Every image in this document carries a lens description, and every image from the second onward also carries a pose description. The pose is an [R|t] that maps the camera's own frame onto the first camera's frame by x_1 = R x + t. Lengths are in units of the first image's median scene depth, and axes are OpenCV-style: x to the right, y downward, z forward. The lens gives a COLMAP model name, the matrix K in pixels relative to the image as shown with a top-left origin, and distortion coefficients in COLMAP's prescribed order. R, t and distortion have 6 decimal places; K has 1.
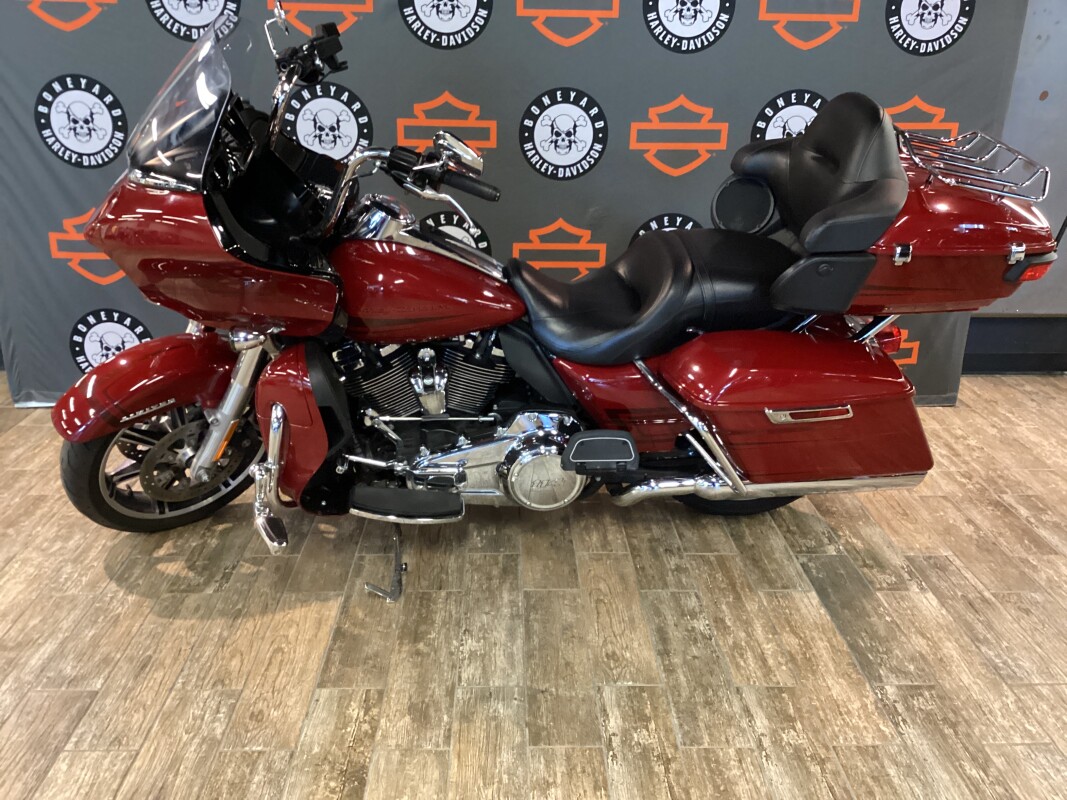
lens RADIAL K [[966.9, 0, 533.5], [0, 966.9, 400.0], [0, 0, 1]] dist [0.117231, -0.246981]
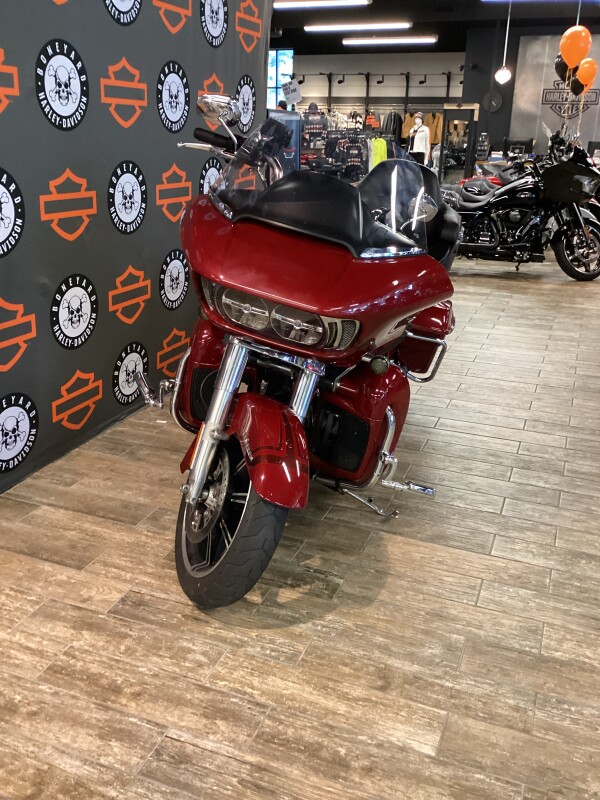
lens RADIAL K [[725.0, 0, 300.0], [0, 725.0, 400.0], [0, 0, 1]] dist [0.117231, -0.246981]
pose [[0.395111, -0.319762, 0.861185, -0.976315], [0.293632, 0.932244, 0.211429, -0.208071], [-0.870441, 0.169334, 0.462232, 0.526026]]
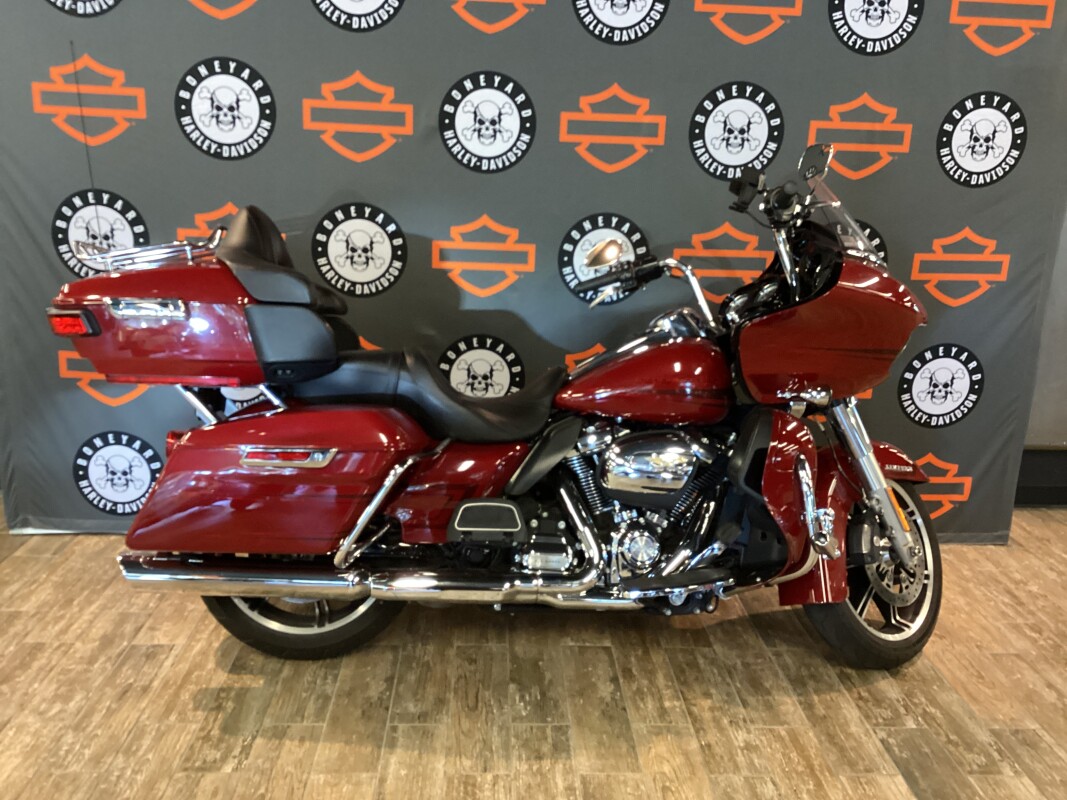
lens RADIAL K [[976.9, 0, 533.5], [0, 976.9, 400.0], [0, 0, 1]] dist [0.066212, -0.131280]
pose [[0.999746, 0.016541, 0.015288, -0.064945], [-0.015062, 0.995617, -0.092300, -0.055296], [-0.016747, 0.092046, 0.995614, 0.064824]]
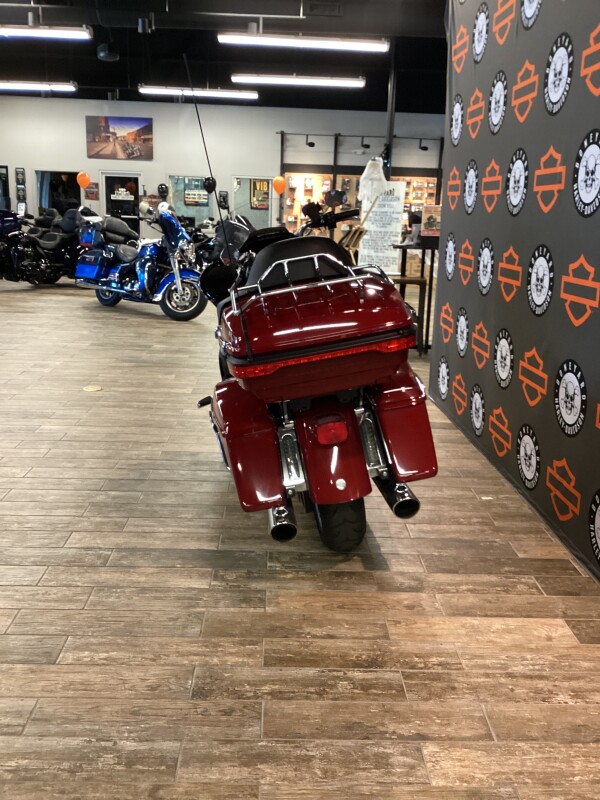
lens RADIAL K [[725.8, 0, 300.0], [0, 725.8, 400.0], [0, 0, 1]] dist [0.145238, -0.344669]
pose [[0.002782, 0.231359, -0.972864, 1.235780], [-0.366916, 0.905250, 0.214230, -0.281736], [0.930250, 0.356364, 0.087407, 0.866068]]
